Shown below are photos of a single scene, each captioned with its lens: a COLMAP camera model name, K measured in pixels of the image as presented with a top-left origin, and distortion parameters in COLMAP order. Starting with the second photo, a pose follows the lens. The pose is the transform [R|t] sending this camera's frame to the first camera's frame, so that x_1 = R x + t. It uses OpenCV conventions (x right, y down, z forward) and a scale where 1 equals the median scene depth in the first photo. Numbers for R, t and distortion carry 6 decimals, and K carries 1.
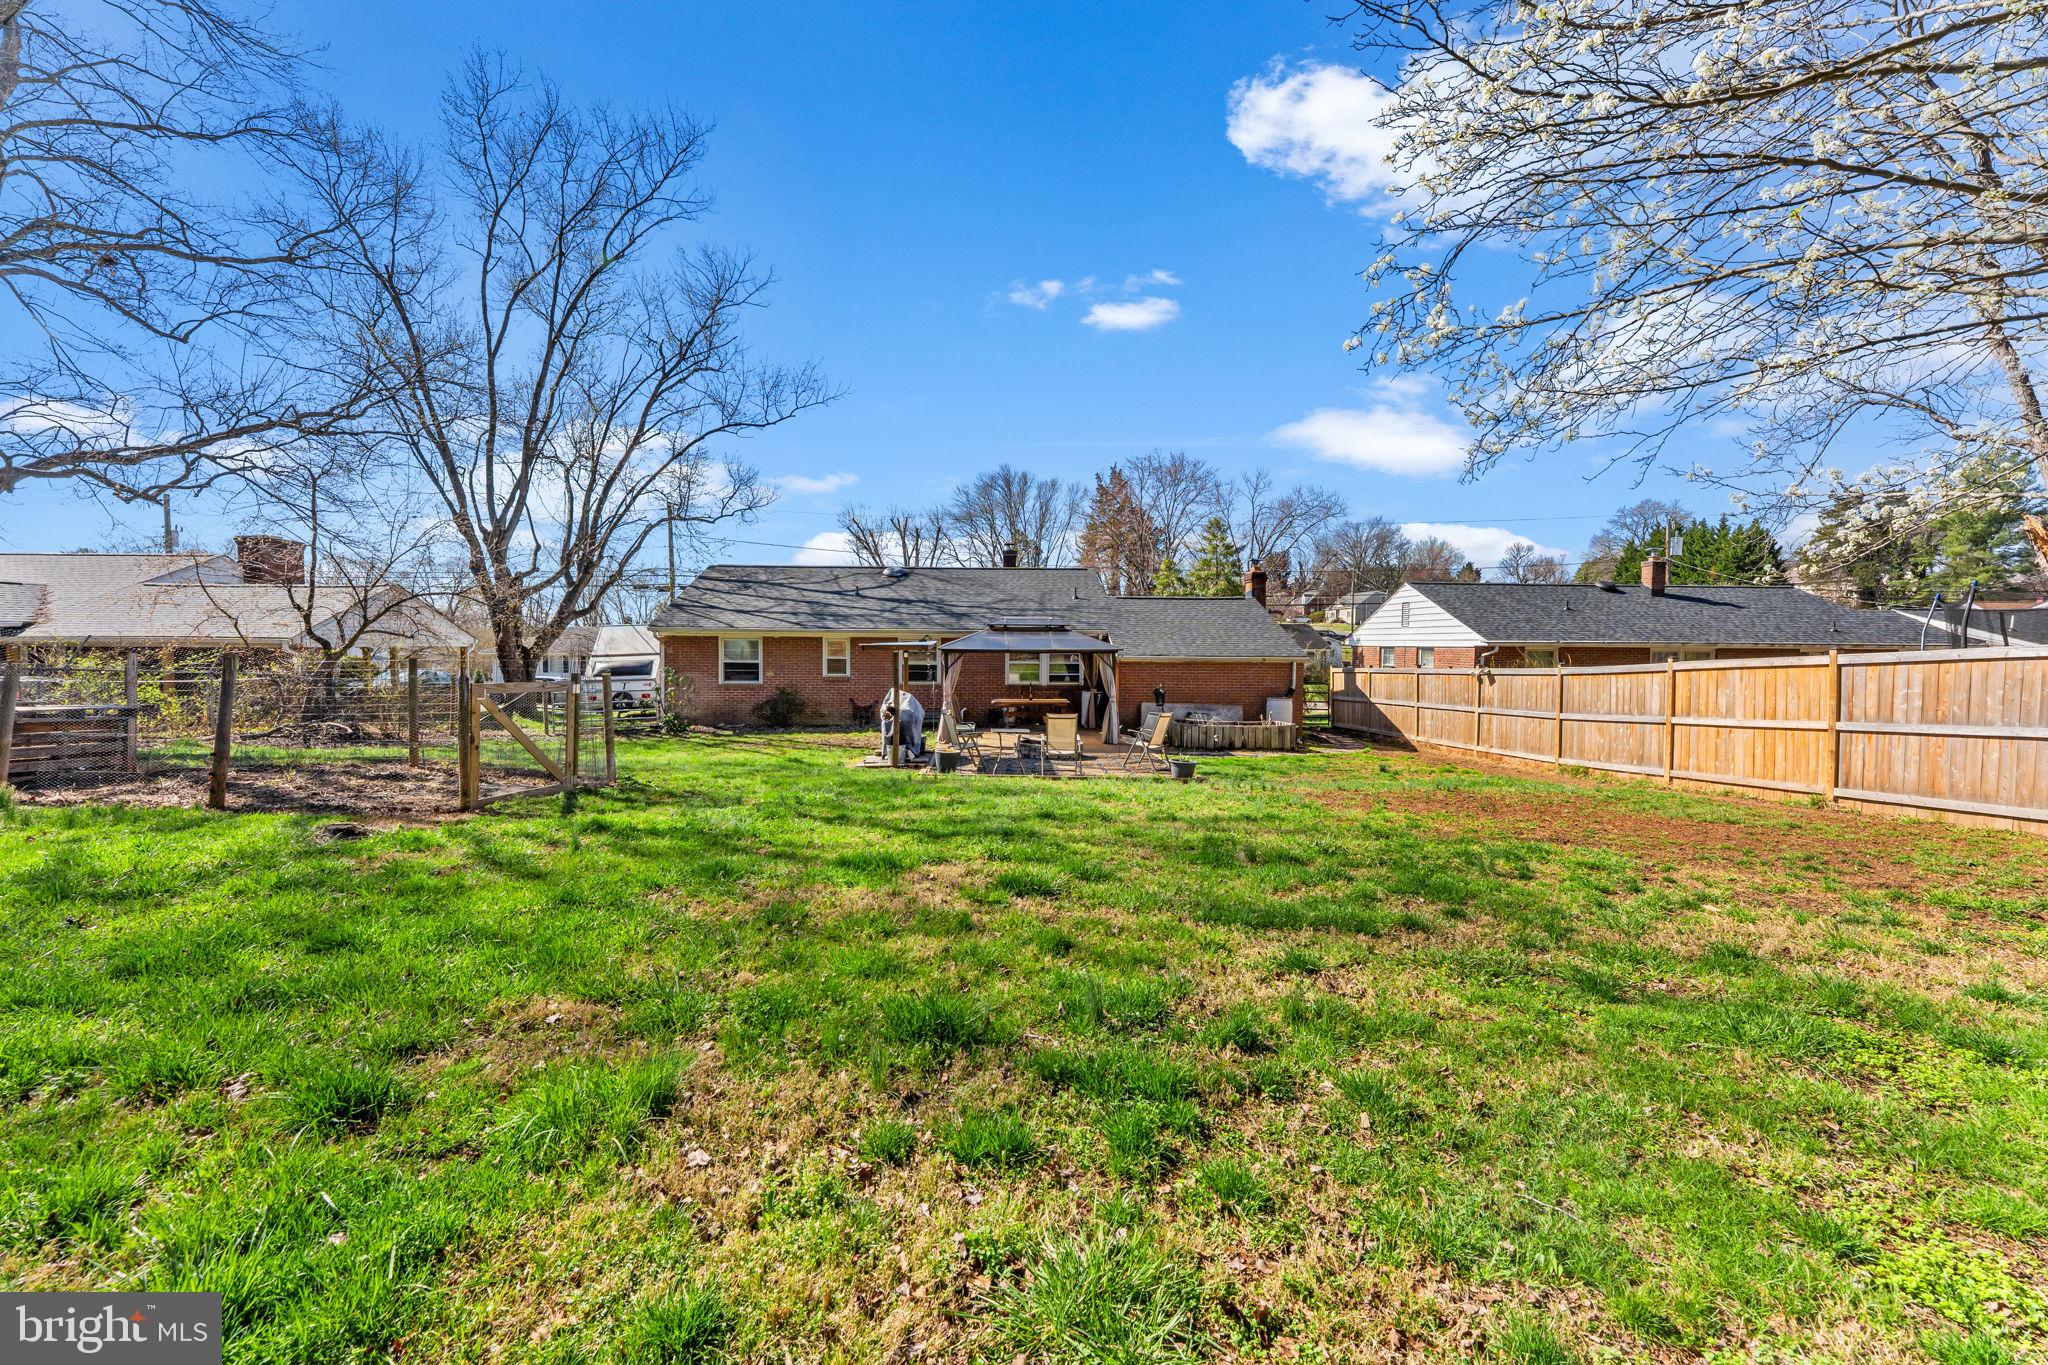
lens RADIAL K [[829.4, 0, 1030.8], [0, 829.4, 670.5], [0, 0, 1]] dist [-0.006754, 0.000432]
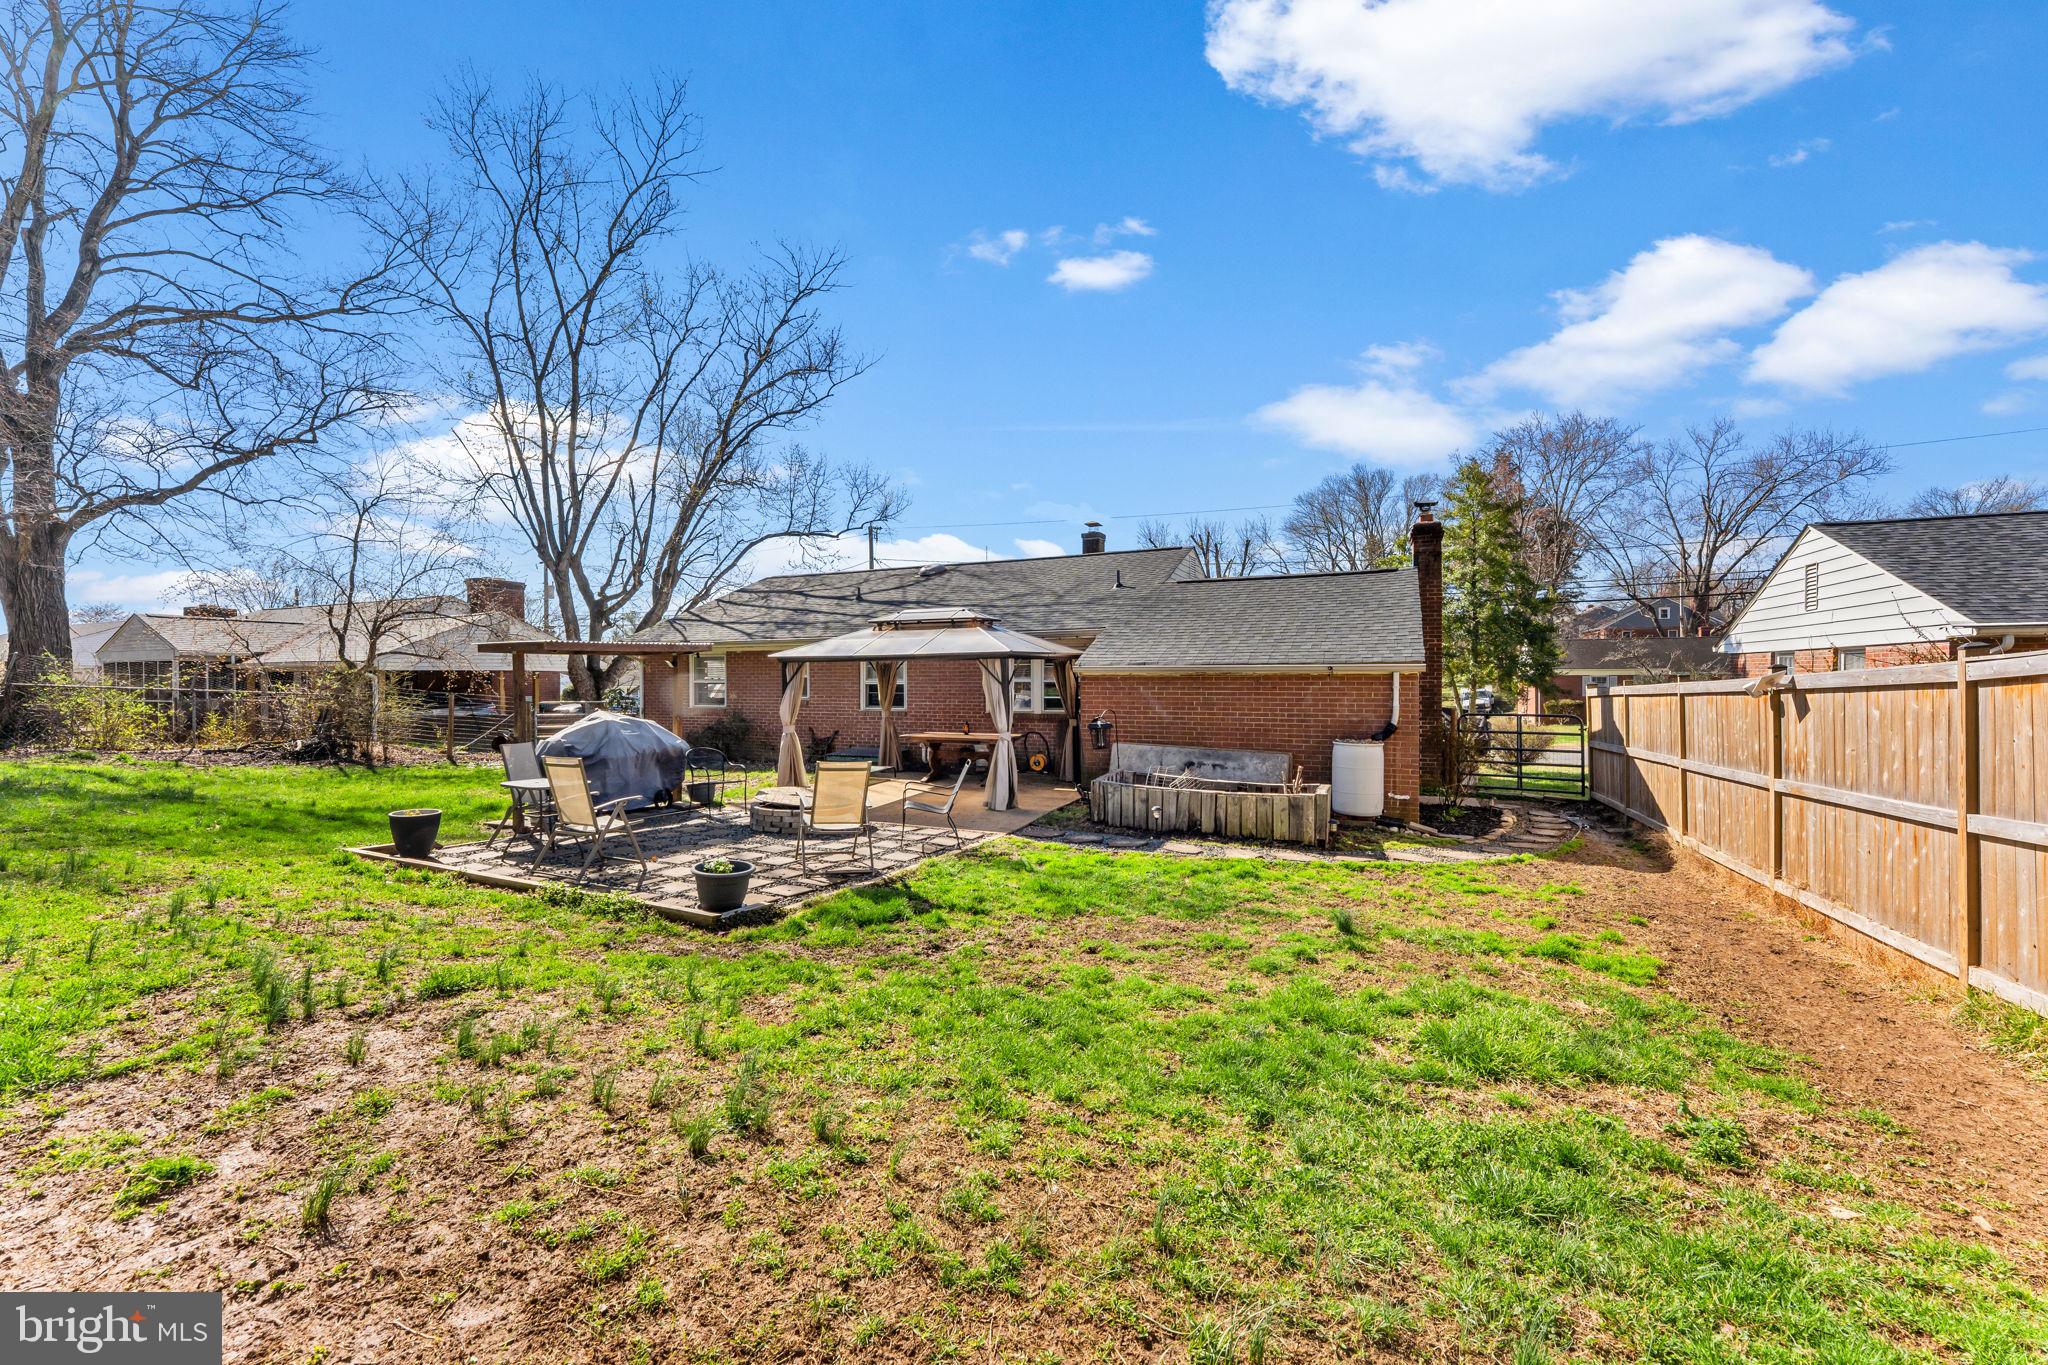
lens RADIAL K [[829.4, 0, 1020.2], [0, 829.4, 686.1], [0, 0, 1]] dist [-0.006754, 0.000432]
pose [[0.880776, -0.005113, -0.473505, 0.328669], [-0.005695, 0.999755, -0.021388, 0.009934], [0.473499, 0.021535, 0.880531, 0.397337]]
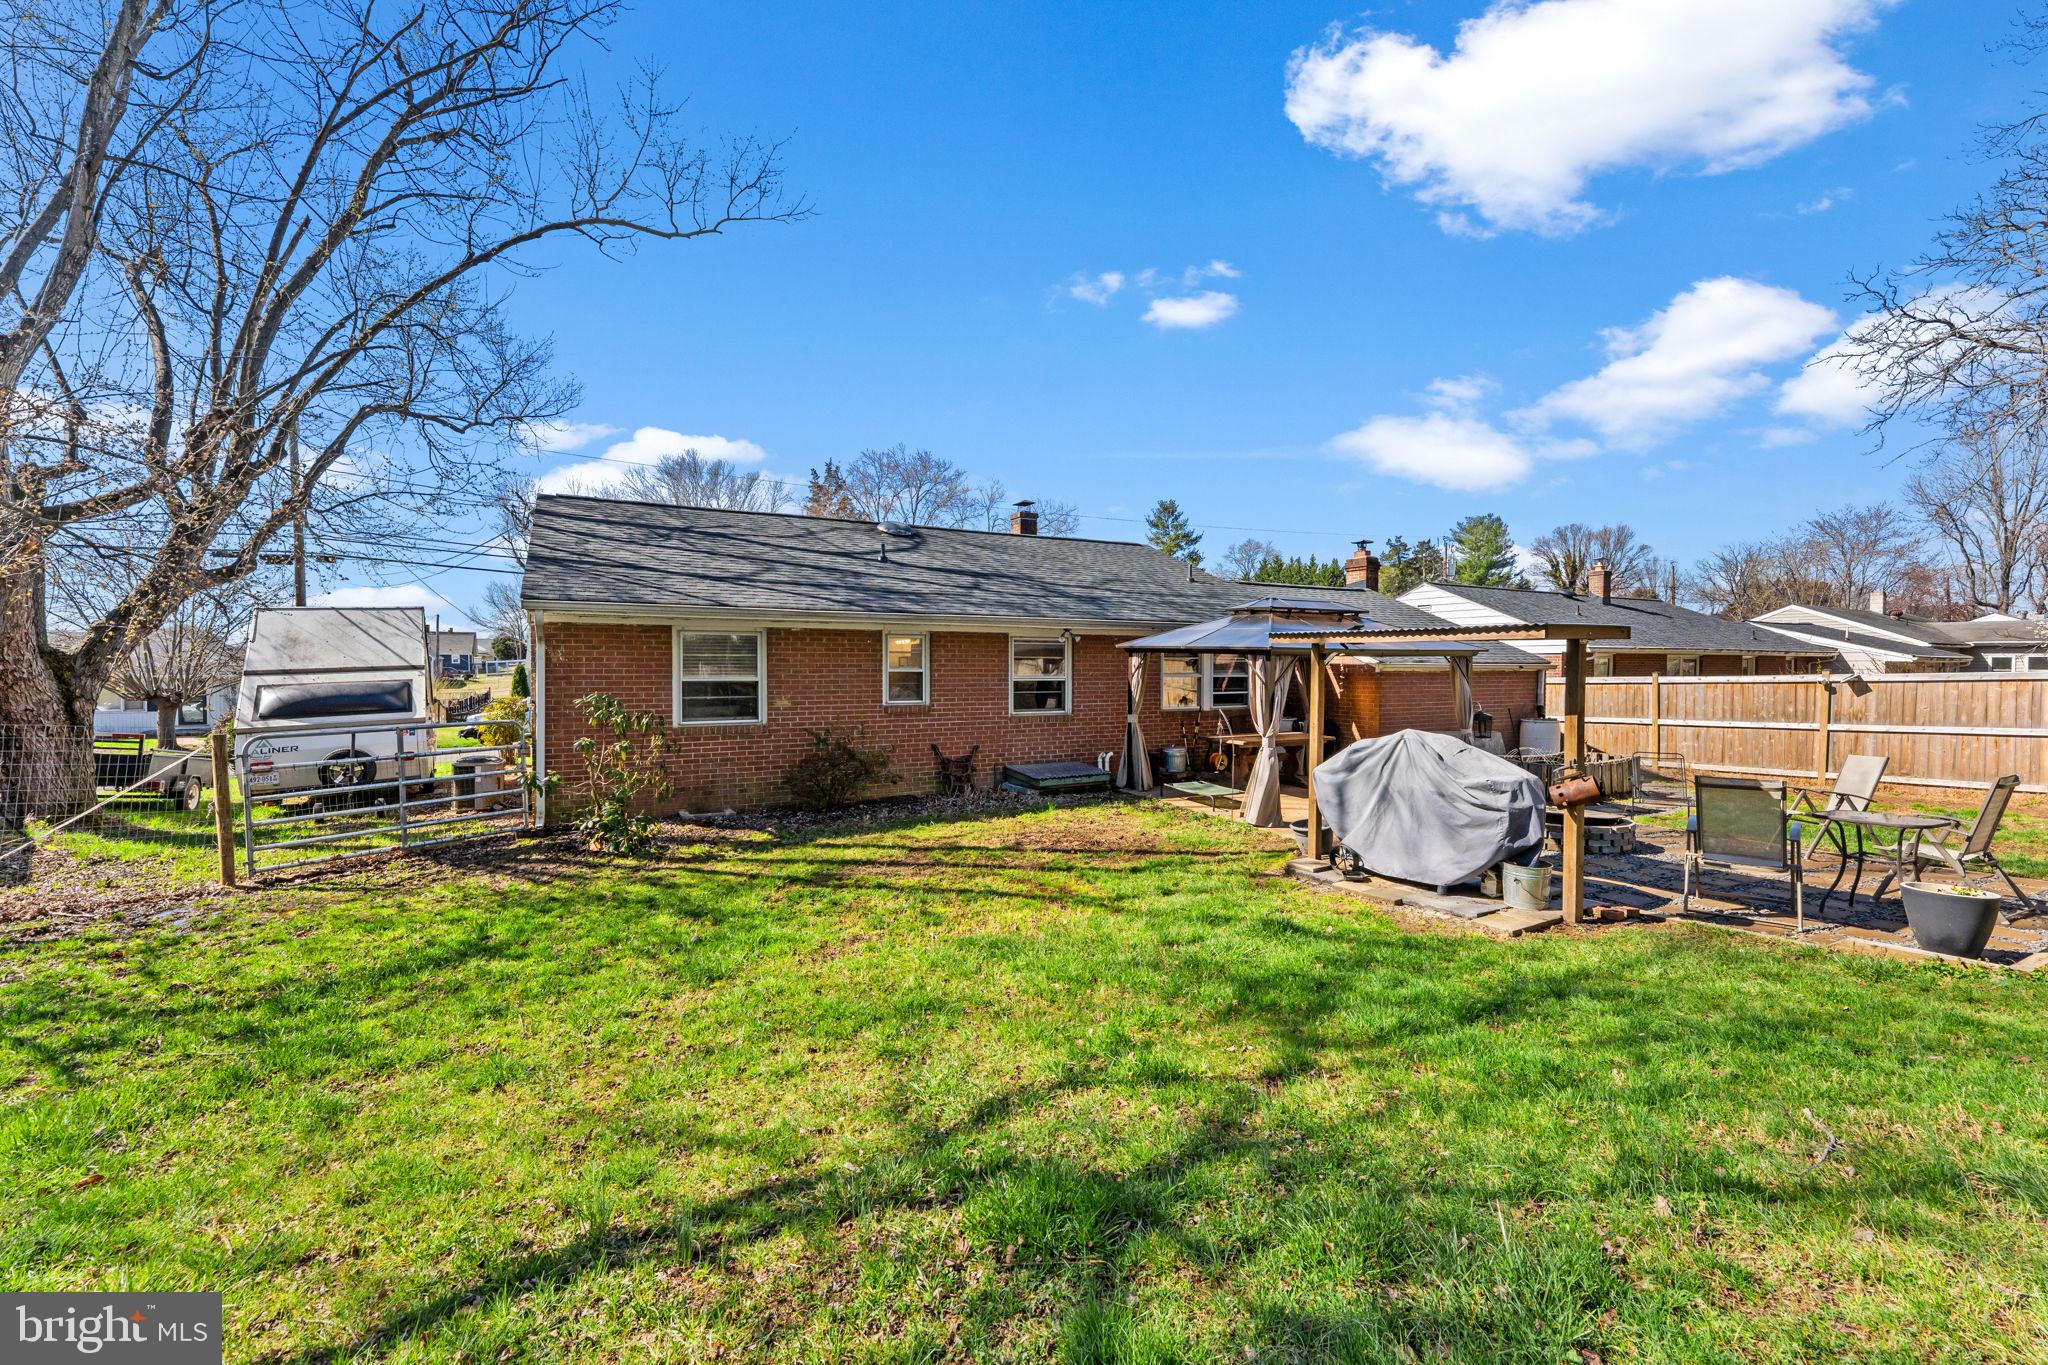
lens RADIAL K [[829.4, 0, 1021.2], [0, 829.4, 682.8], [0, 0, 1]] dist [-0.006754, 0.000432]
pose [[0.910119, -0.013879, 0.414114, -0.385187], [0.017906, 0.999823, -0.005846, -0.002629], [-0.413959, 0.012735, 0.910206, 0.484746]]
